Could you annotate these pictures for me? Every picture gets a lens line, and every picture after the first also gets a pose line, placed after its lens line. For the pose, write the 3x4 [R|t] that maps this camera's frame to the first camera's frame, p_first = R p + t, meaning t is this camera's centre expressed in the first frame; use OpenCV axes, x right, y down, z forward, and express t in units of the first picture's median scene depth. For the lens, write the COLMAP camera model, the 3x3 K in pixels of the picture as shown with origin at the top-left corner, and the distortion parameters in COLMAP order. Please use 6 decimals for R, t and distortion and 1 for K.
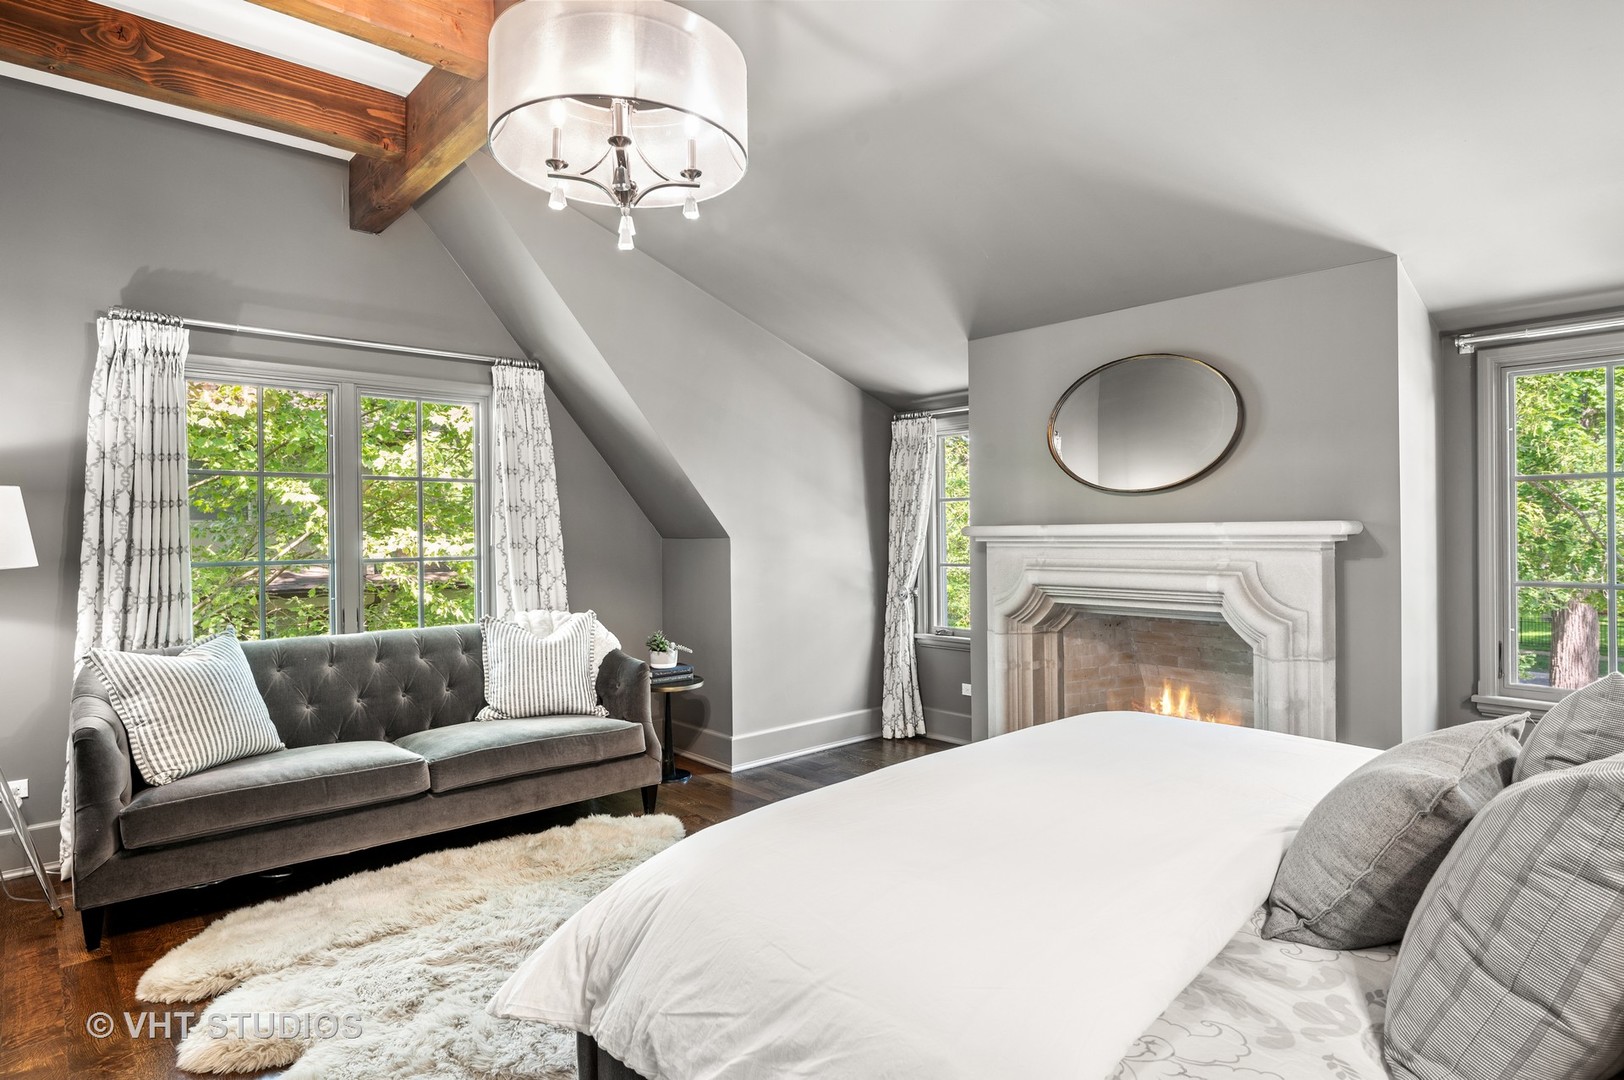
lens RADIAL K [[882.6, 0, 814.6], [0, 882.6, 541.6], [0, 0, 1]] dist [0.000248, -0.000218]
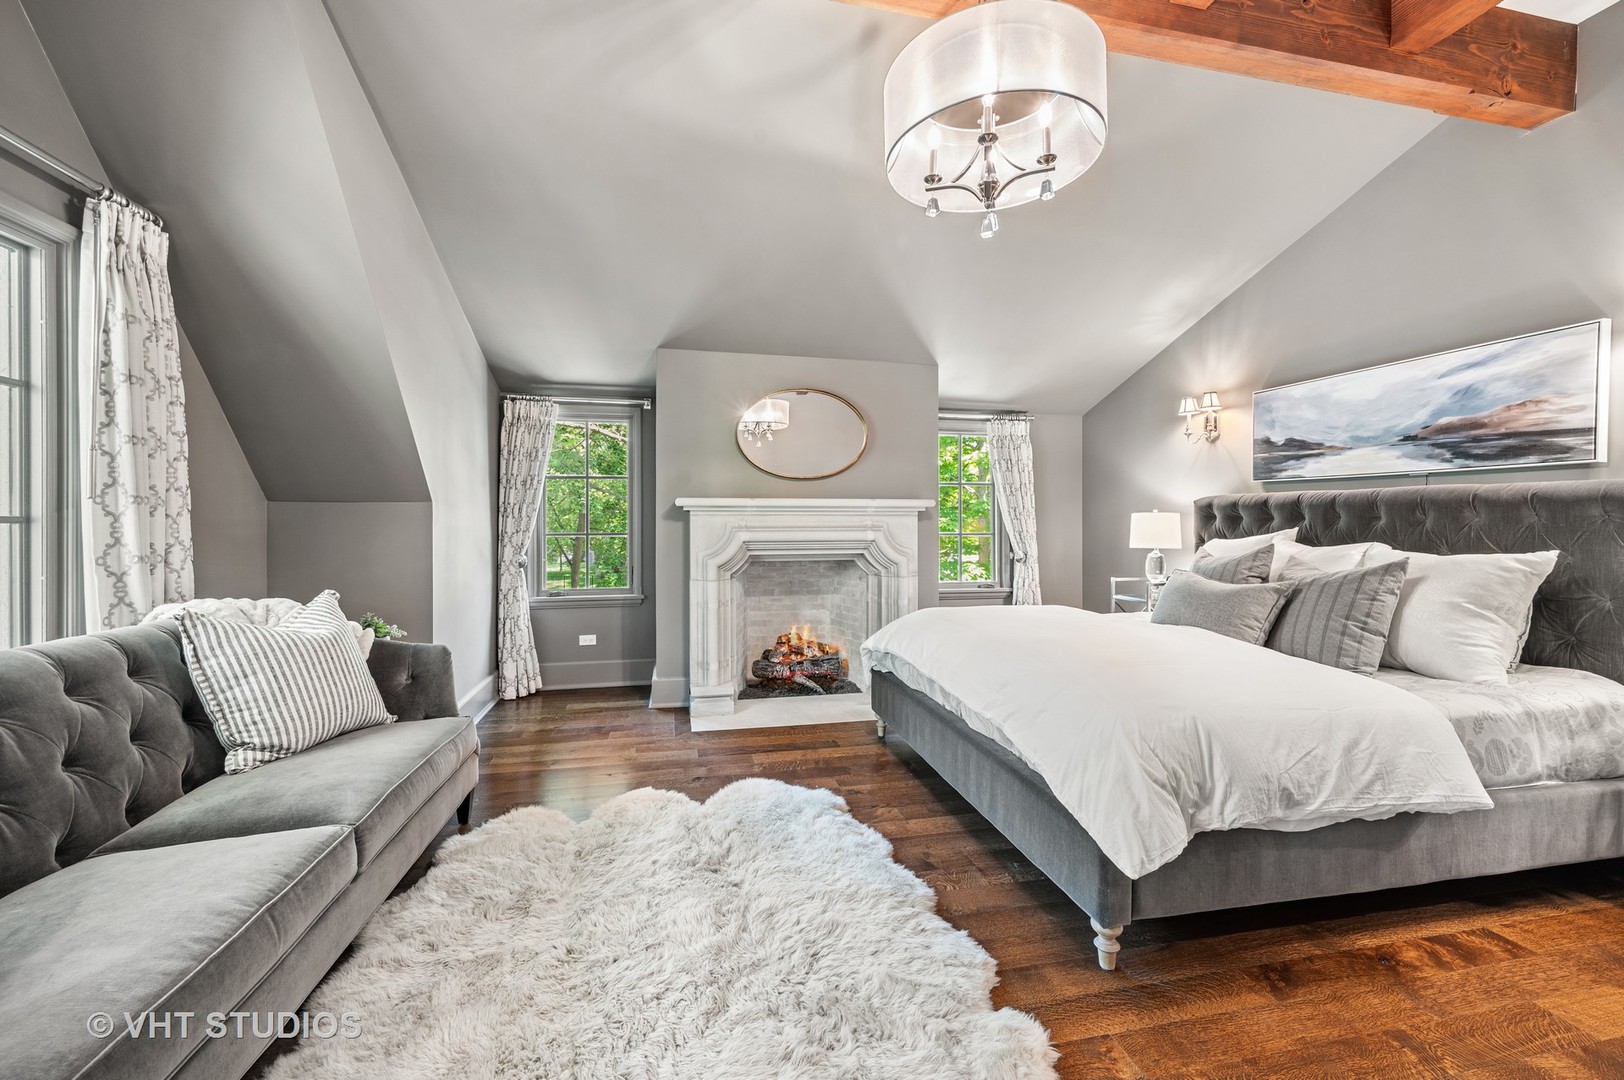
lens RADIAL K [[657.1, 0, 809.7], [0, 657.1, 528.7], [0, 0, 1]] dist [0.004104, 0.000141]
pose [[0.493432, 0.001044, 0.869784, -0.545041], [0.004769, 0.999981, -0.003907, 0.030667], [-0.869772, 0.006076, 0.493417, 0.383063]]
